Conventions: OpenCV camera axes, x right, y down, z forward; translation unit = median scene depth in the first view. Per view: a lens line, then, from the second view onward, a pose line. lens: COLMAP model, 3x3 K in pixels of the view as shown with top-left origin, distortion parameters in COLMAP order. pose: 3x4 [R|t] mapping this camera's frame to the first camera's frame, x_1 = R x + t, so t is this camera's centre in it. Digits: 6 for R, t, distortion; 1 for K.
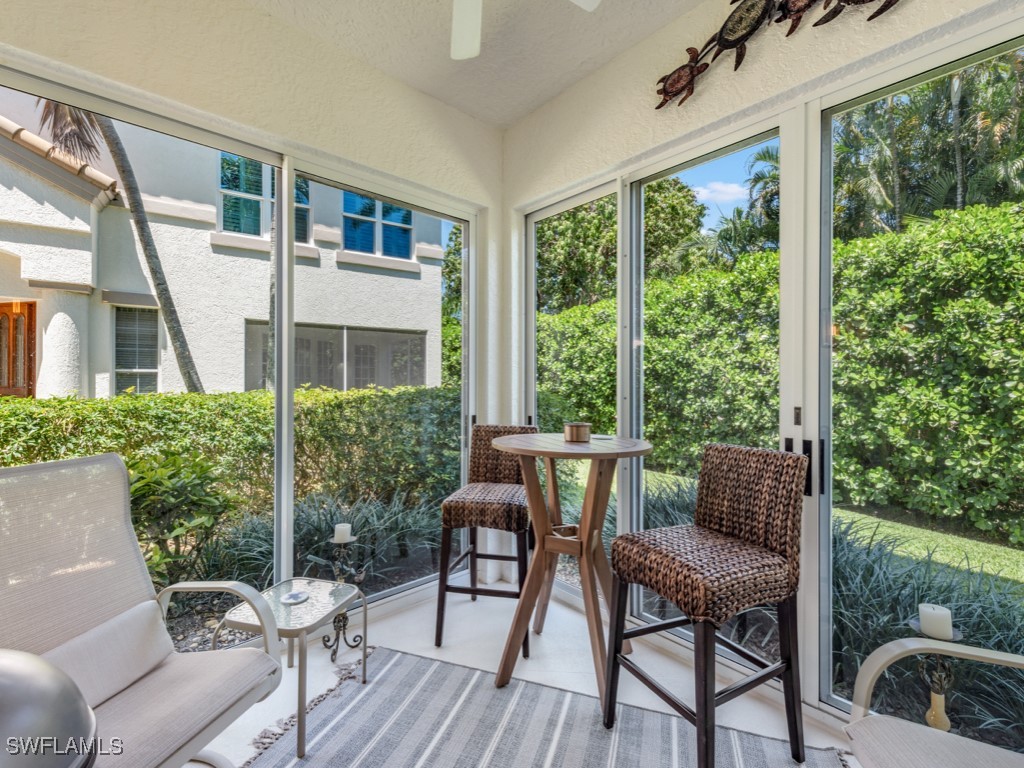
lens RADIAL K [[452.9, 0, 512.4], [0, 452.9, 379.0], [0, 0, 1]] dist [0.005005, -0.001632]
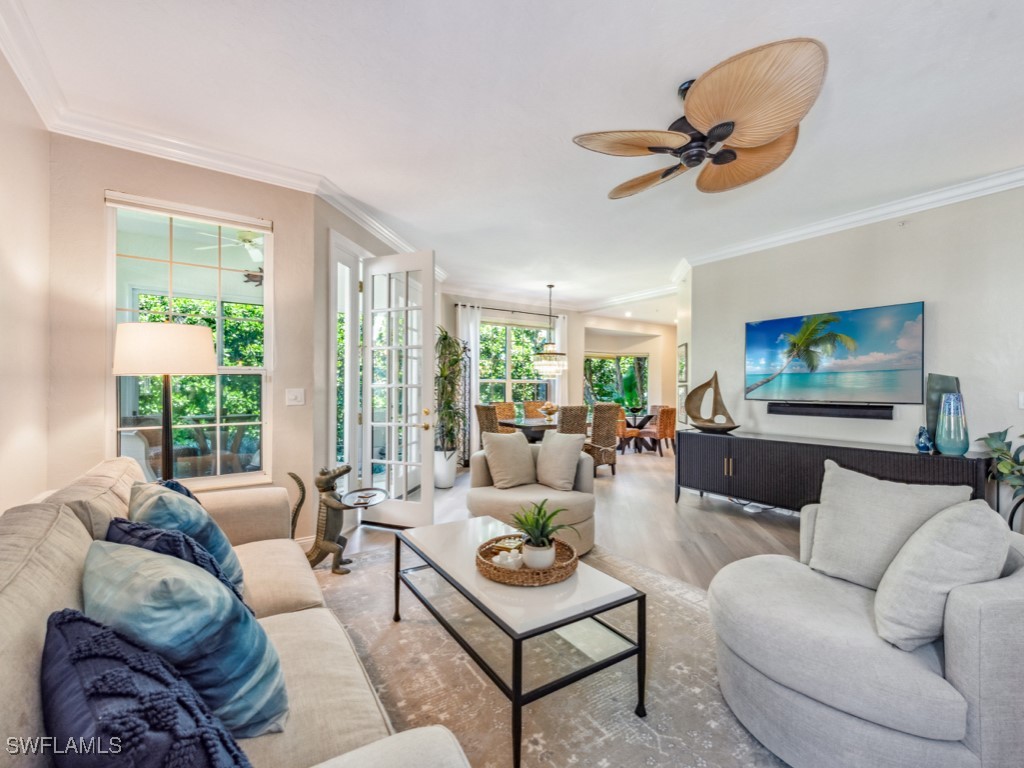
lens RADIAL K [[452.9, 0, 507.7], [0, 452.9, 386.7], [0, 0, 1]] dist [0.005005, -0.001632]
pose [[0.130493, 0.000060, 0.991449, -0.674819], [-0.008372, 0.999964, 0.001041, -0.009847], [-0.991414, -0.008436, 0.130489, -0.261009]]
